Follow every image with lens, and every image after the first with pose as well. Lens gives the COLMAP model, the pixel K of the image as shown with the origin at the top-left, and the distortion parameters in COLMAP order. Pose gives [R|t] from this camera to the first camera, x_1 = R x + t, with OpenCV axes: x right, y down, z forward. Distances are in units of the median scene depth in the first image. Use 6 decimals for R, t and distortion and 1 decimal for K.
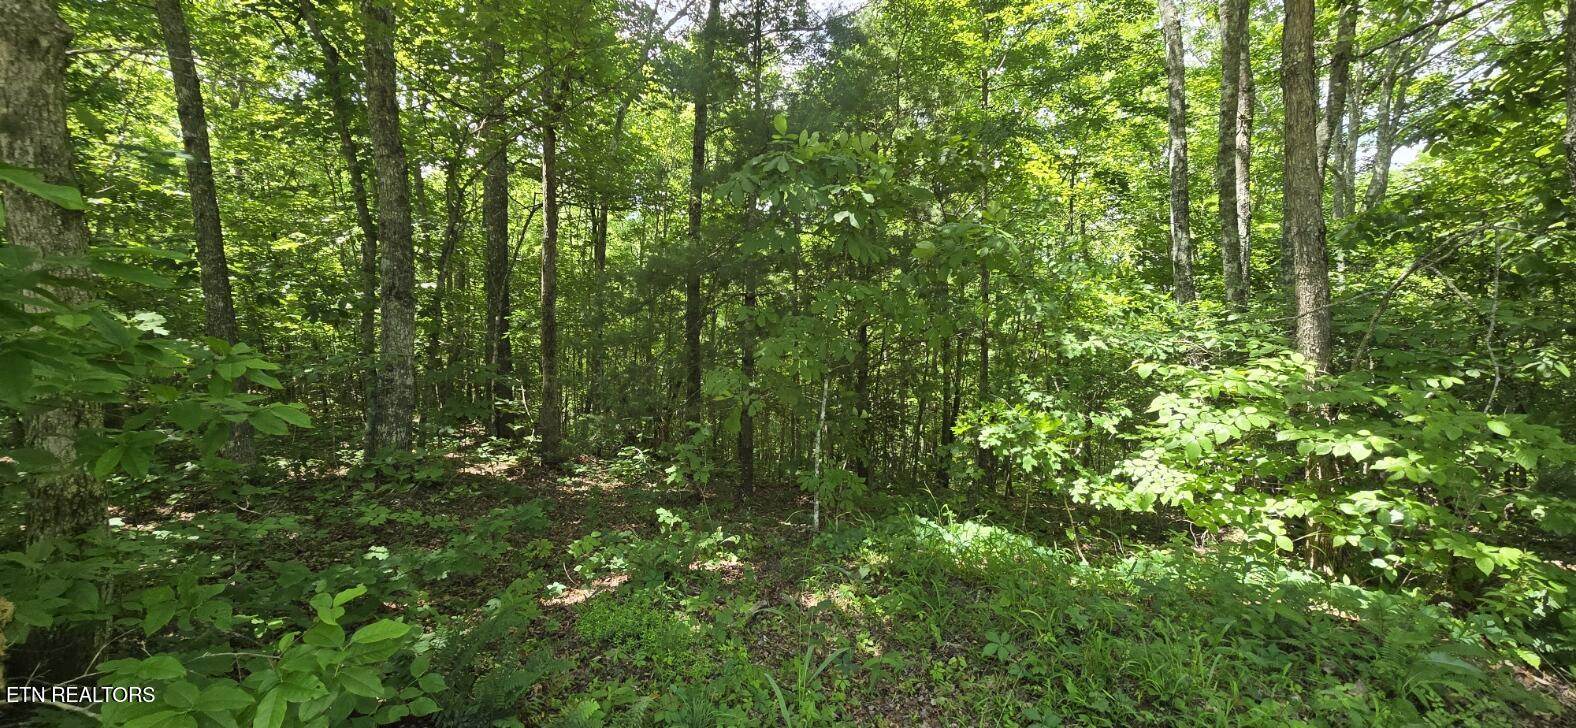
lens RADIAL K [[649.8, 0, 787.7], [0, 649.8, 364.8], [0, 0, 1]] dist [-0.015754, -0.000159]
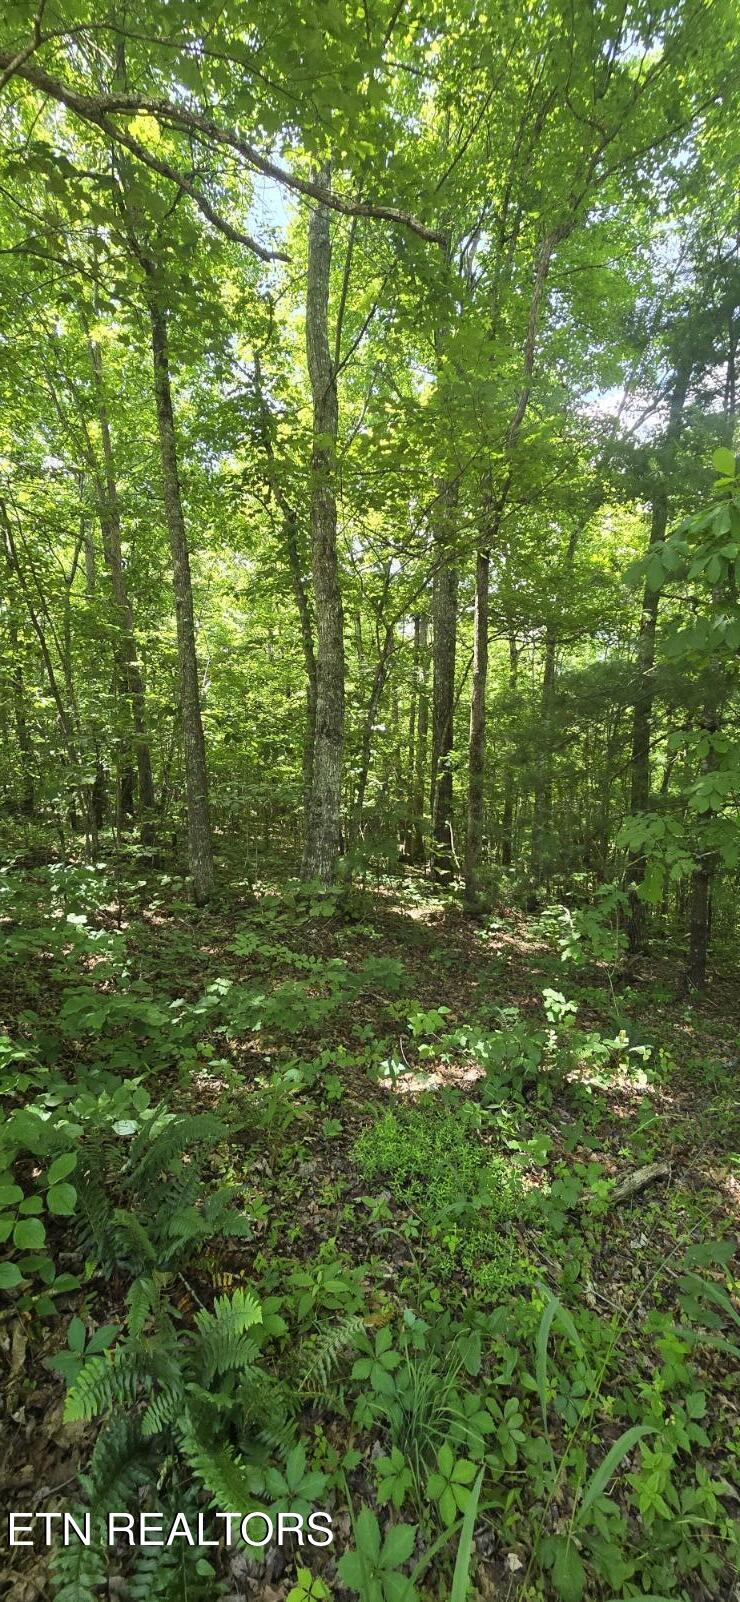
lens RADIAL K [[660.5, 0, 371.4], [0, 660.5, 797.6], [0, 0, 1]] dist [-0.015754, -0.000159]
pose [[0.837521, 0.028362, -0.545668, 0.036524], [-0.044868, 0.998849, -0.016950, 0.010266], [0.544559, 0.038679, 0.837830, 0.149757]]
